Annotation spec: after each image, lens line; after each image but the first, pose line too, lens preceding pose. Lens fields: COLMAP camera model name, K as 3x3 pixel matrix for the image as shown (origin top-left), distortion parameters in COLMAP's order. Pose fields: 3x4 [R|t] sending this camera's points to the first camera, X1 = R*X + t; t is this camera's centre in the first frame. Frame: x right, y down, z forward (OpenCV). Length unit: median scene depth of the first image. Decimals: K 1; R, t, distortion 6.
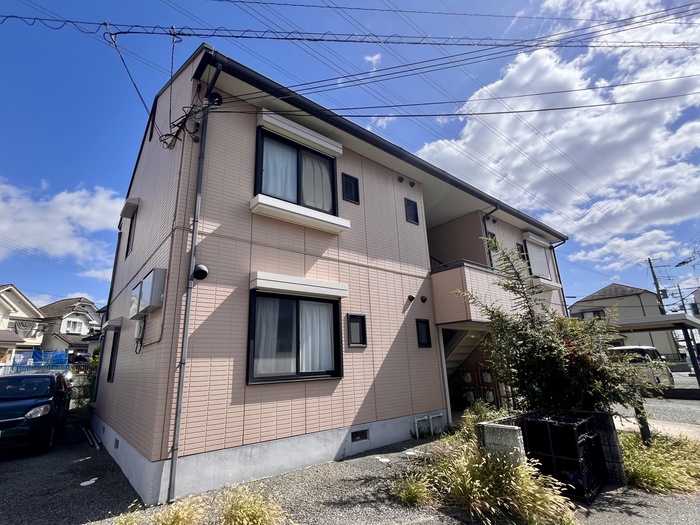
lens RADIAL K [[358.3, 0, 350.0], [0, 358.3, 262.5], [0, 0, 1]] dist [-0.001982, -0.000126]
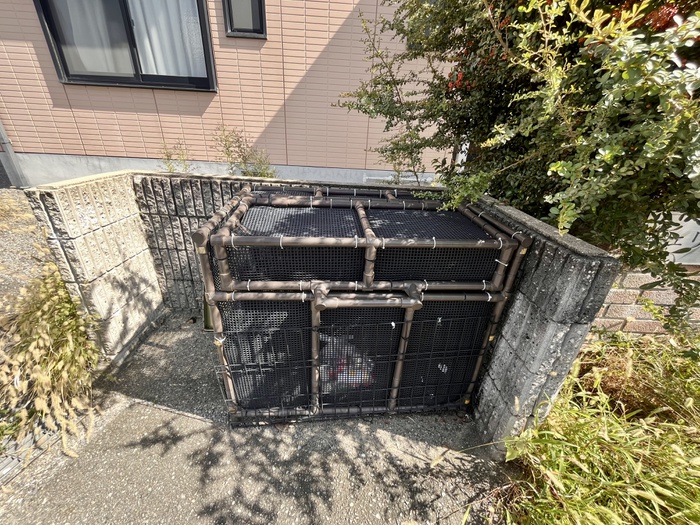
lens RADIAL K [[285.8, 0, 350.6], [0, 285.8, 272.2], [0, 0, 1]] dist [-0.000332, -0.000024]
pose [[0.763784, 0.359769, -0.535911, 0.650269], [0.100929, 0.753483, 0.649674, 0.281983], [0.637533, -0.550299, 0.539187, 0.756138]]
